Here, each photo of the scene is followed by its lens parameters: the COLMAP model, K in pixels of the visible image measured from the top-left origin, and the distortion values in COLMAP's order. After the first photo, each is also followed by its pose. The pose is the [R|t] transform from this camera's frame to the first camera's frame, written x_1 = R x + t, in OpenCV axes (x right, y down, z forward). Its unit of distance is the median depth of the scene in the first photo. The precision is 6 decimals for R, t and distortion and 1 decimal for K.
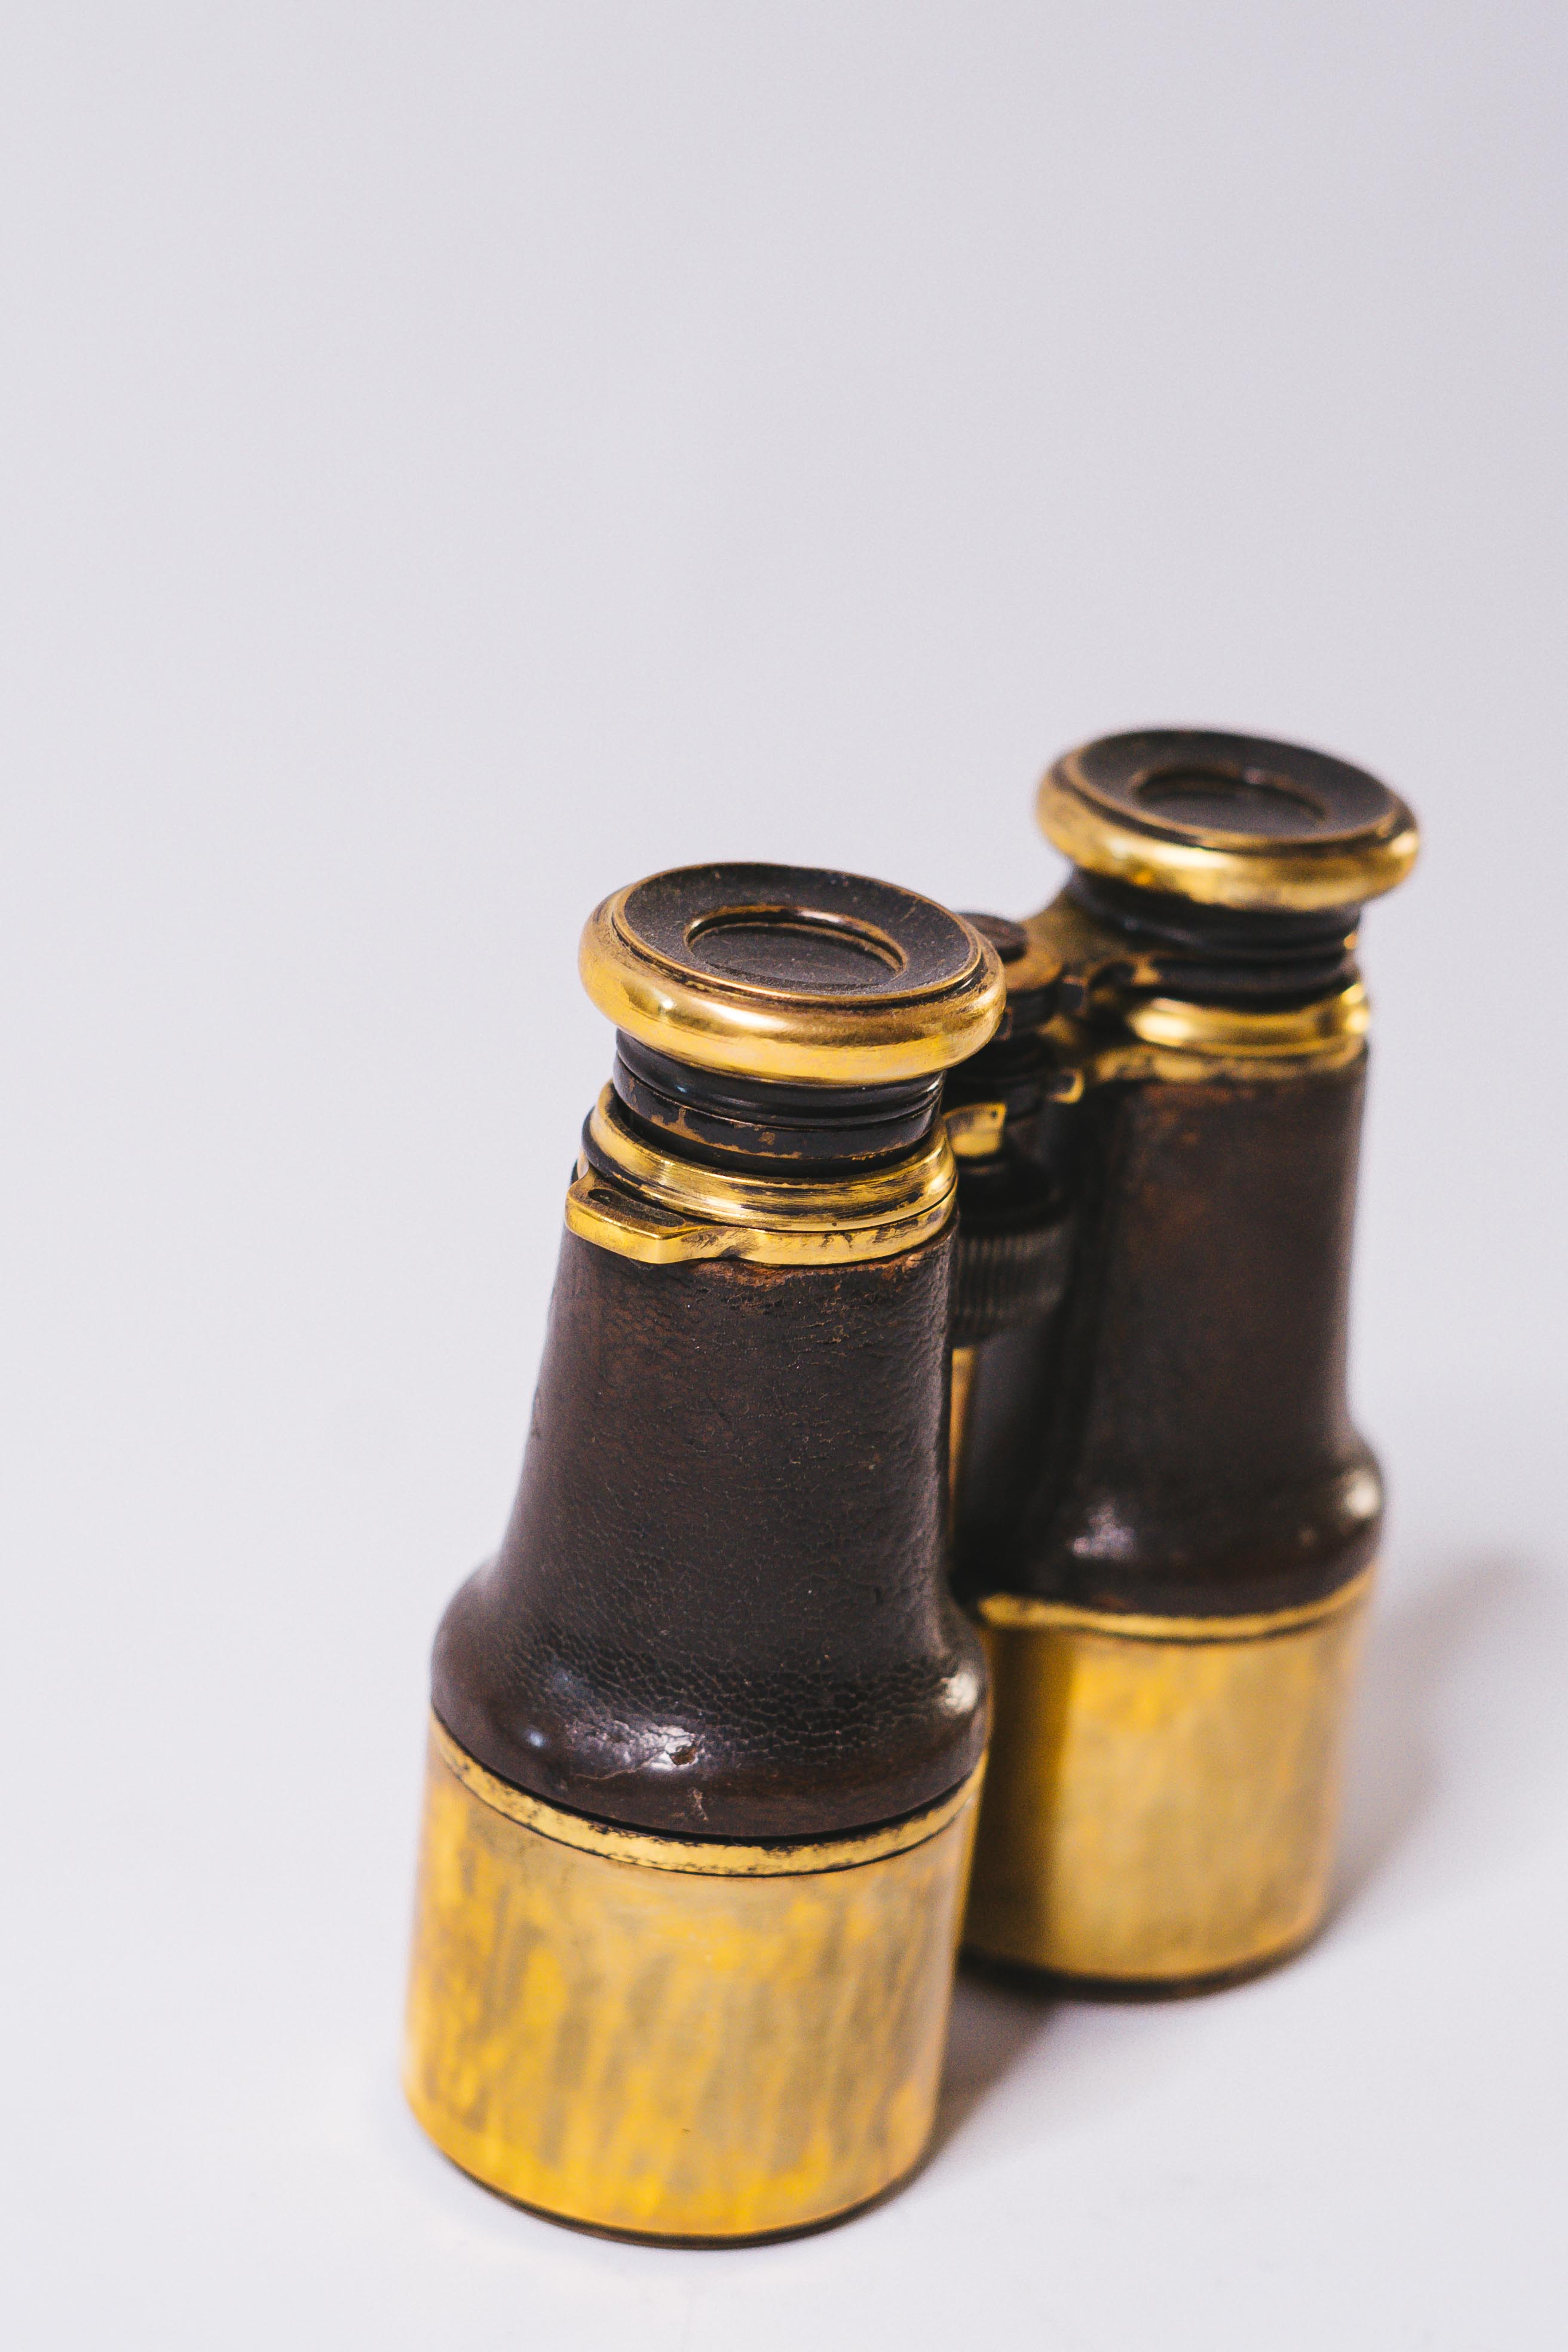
lens RADIAL K [[5412.7, 0, 784.0], [0, 5412.7, 1176.0], [0, 0, 1]] dist [-0.015209, 0.131511]
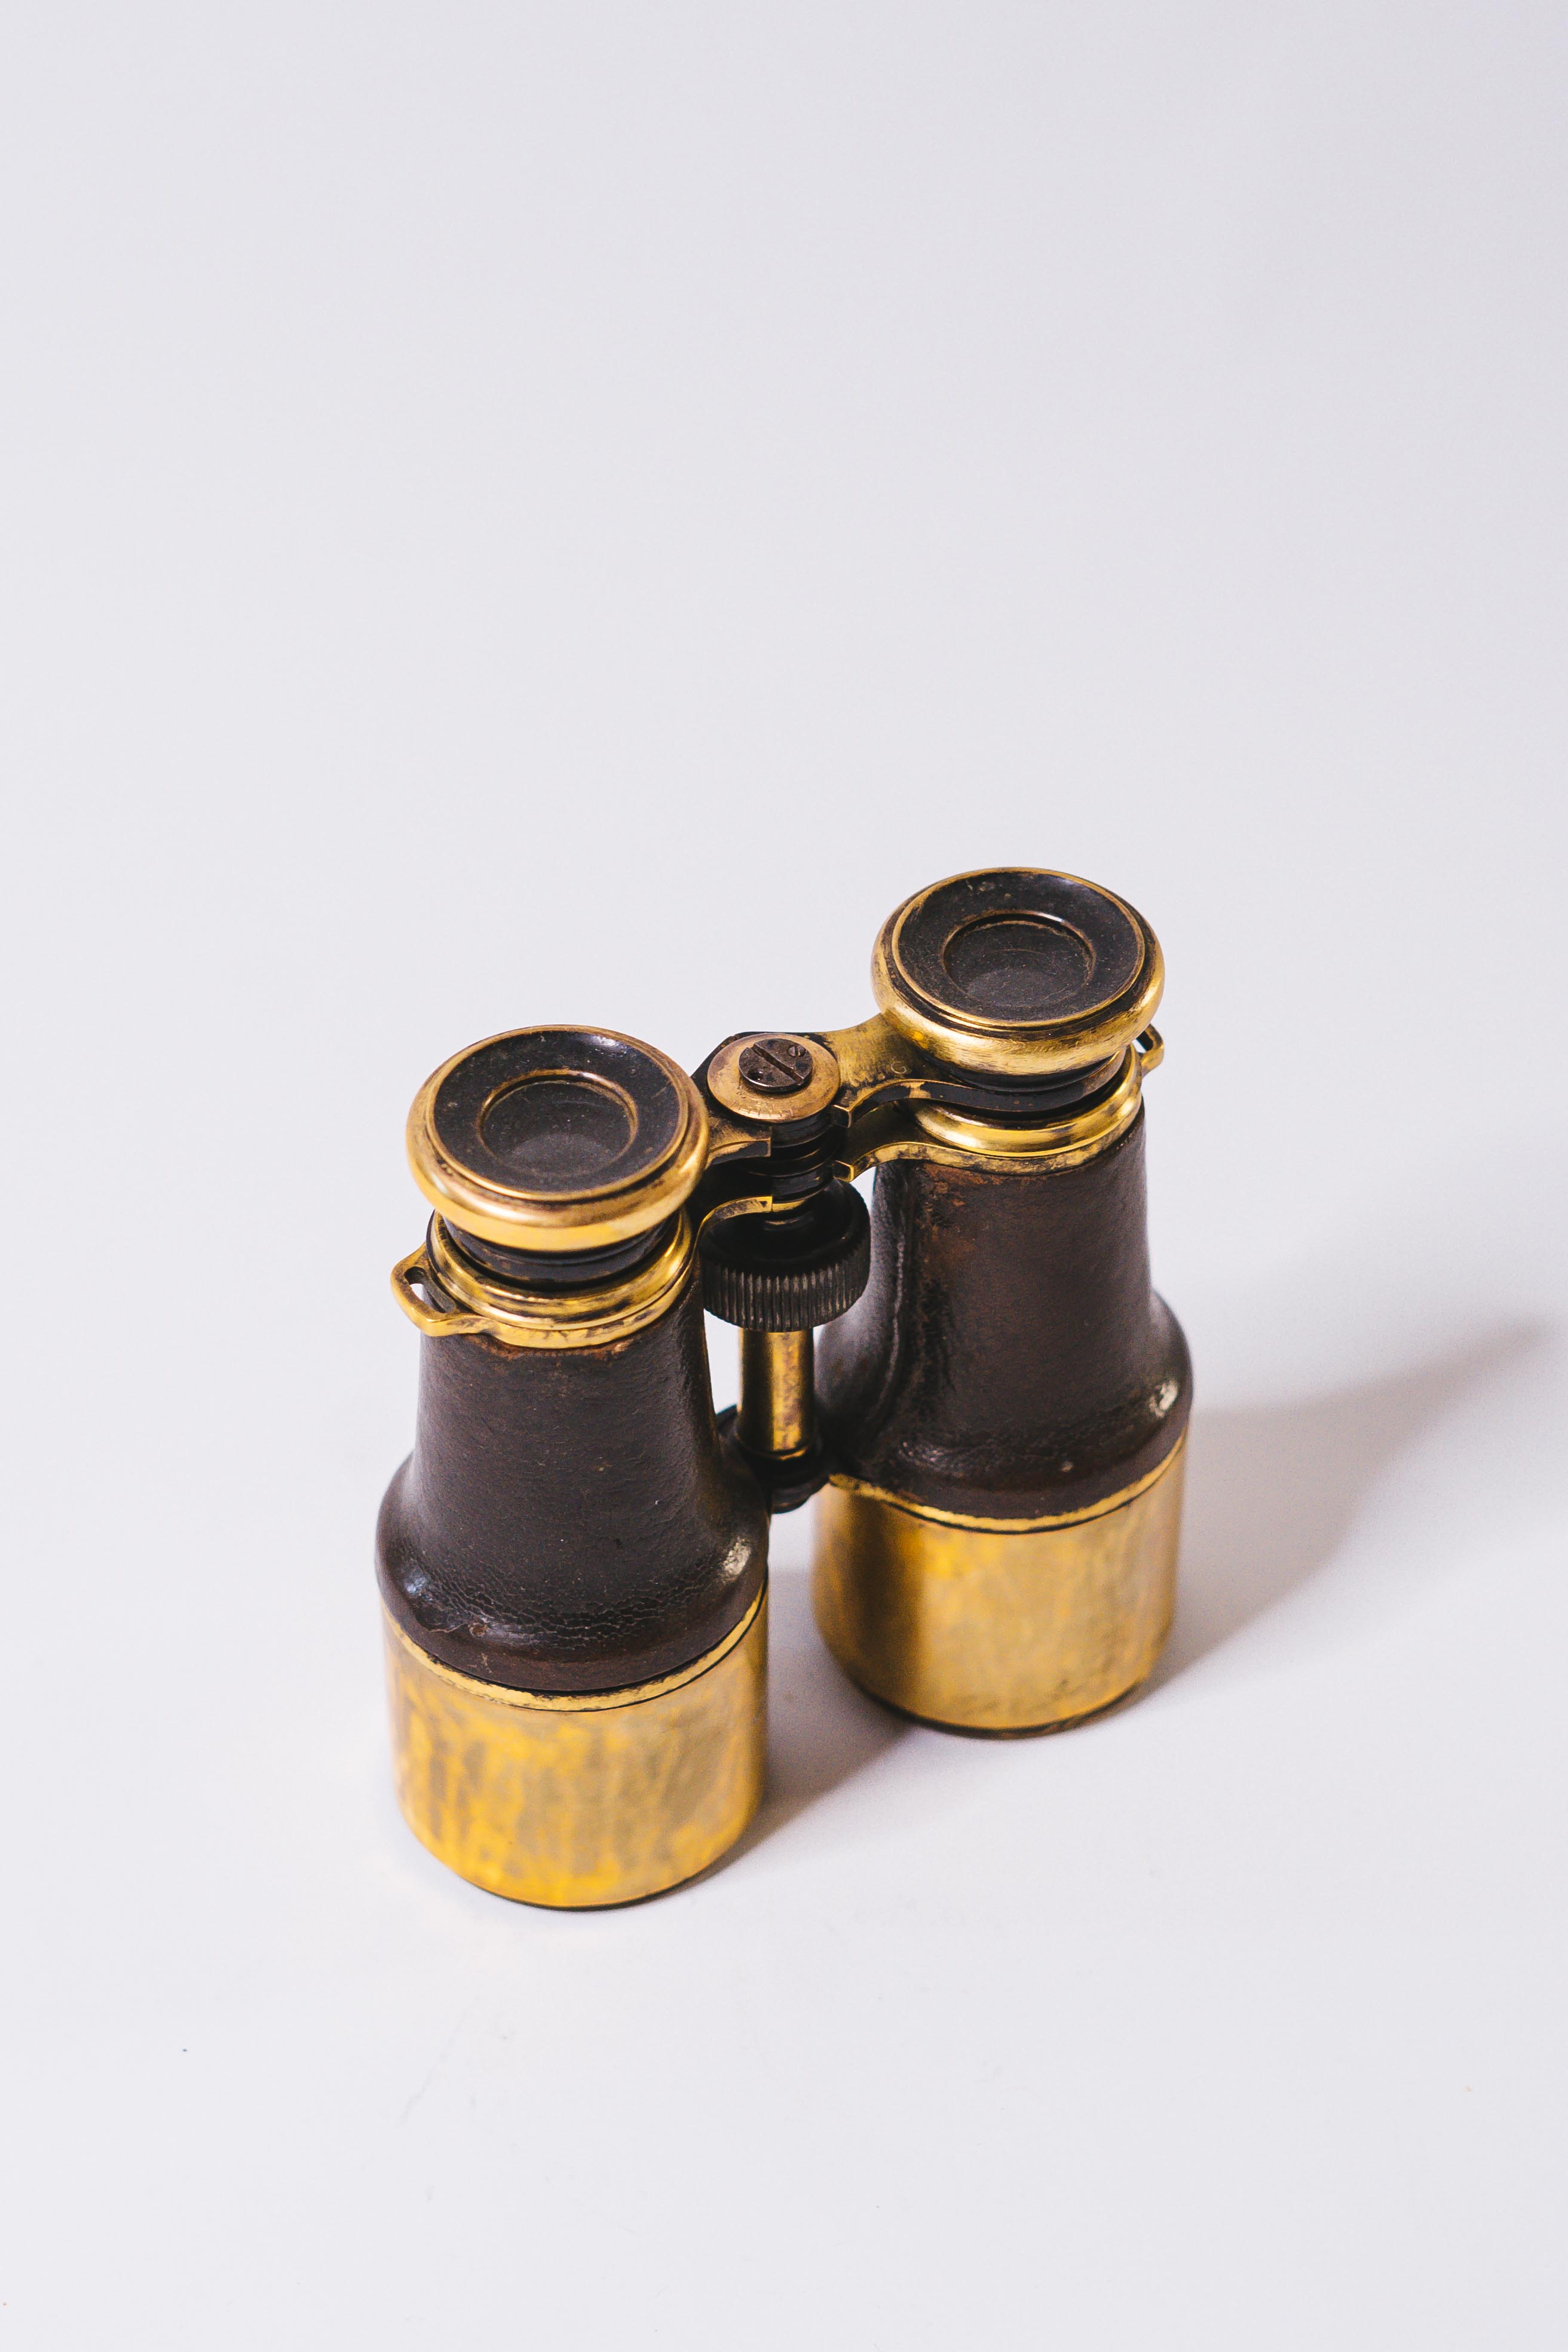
lens RADIAL K [[5412.7, 0, 784.0], [0, 5412.7, 1176.0], [0, 0, 1]] dist [-0.015209, 0.131511]
pose [[0.928830, 0.159554, -0.334392, 0.520388], [-0.055416, 0.952199, 0.300411, -0.446798], [0.366339, -0.260500, 0.893272, -0.237104]]
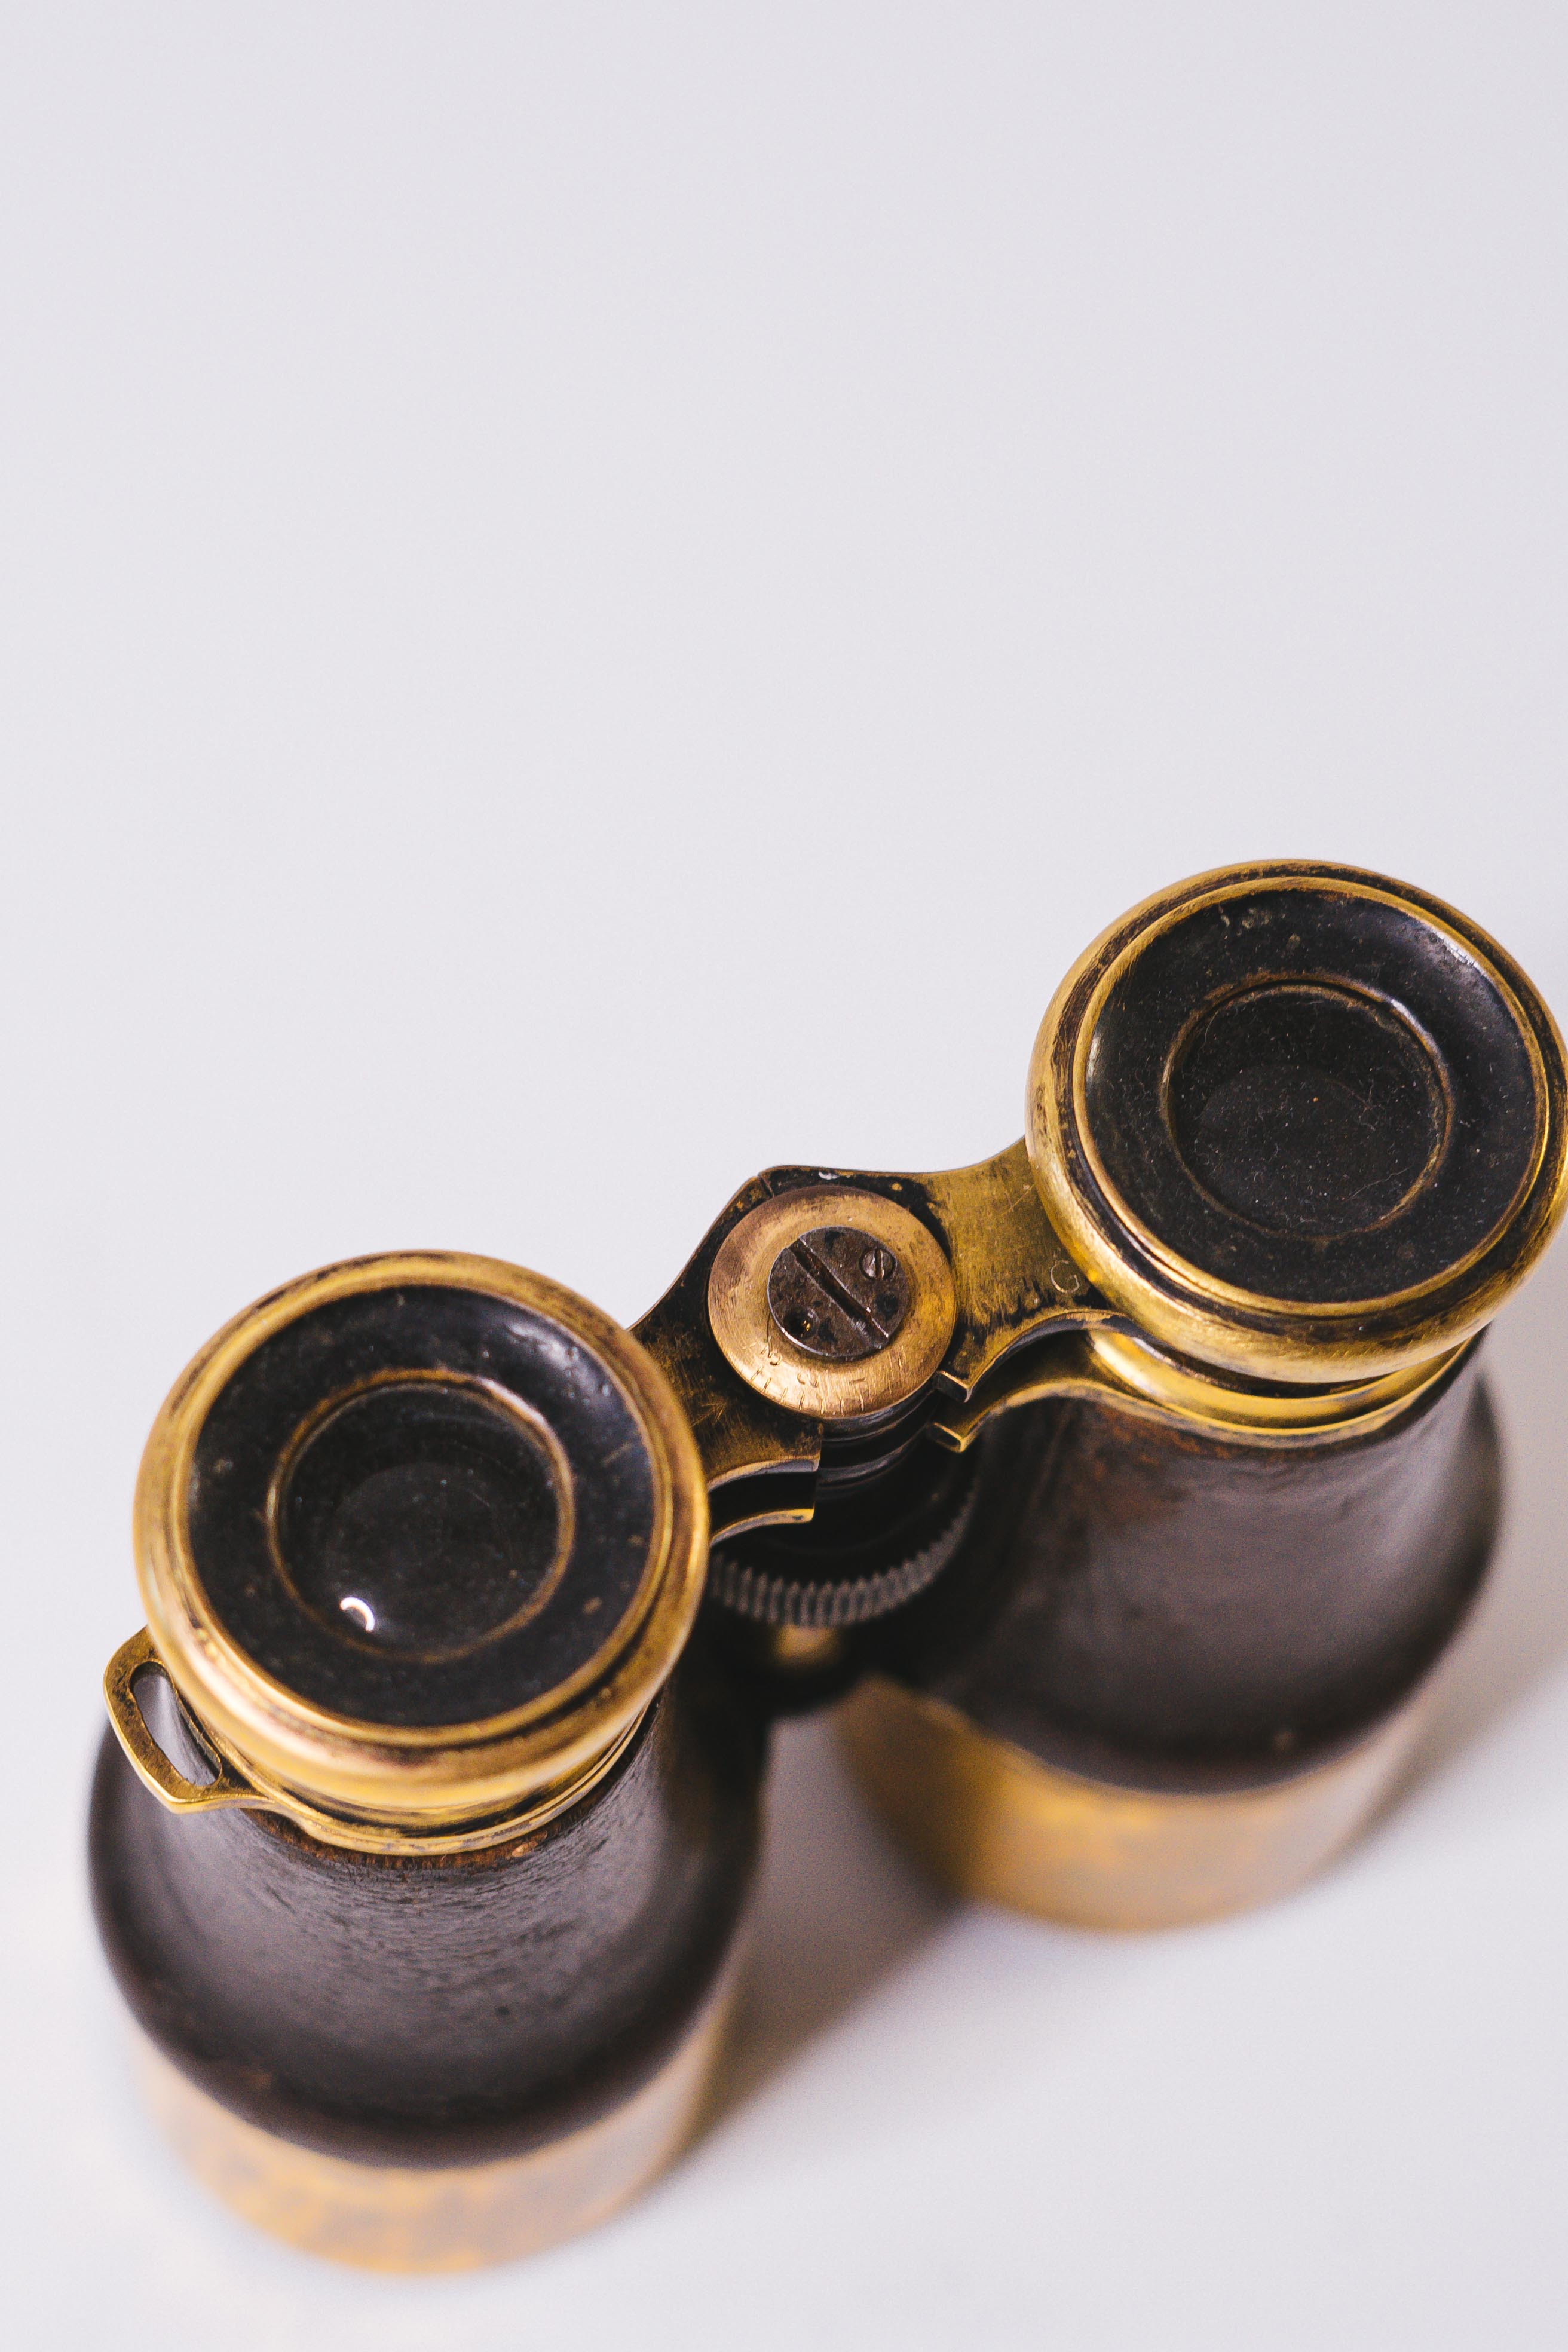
lens RADIAL K [[5412.7, 0, 784.0], [0, 5412.7, 1176.0], [0, 0, 1]] dist [-0.015209, 0.131511]
pose [[0.919797, 0.338508, -0.198458, 0.175594], [-0.121019, 0.725826, 0.677149, -0.572019], [0.373267, -0.598822, 0.708578, 0.510953]]
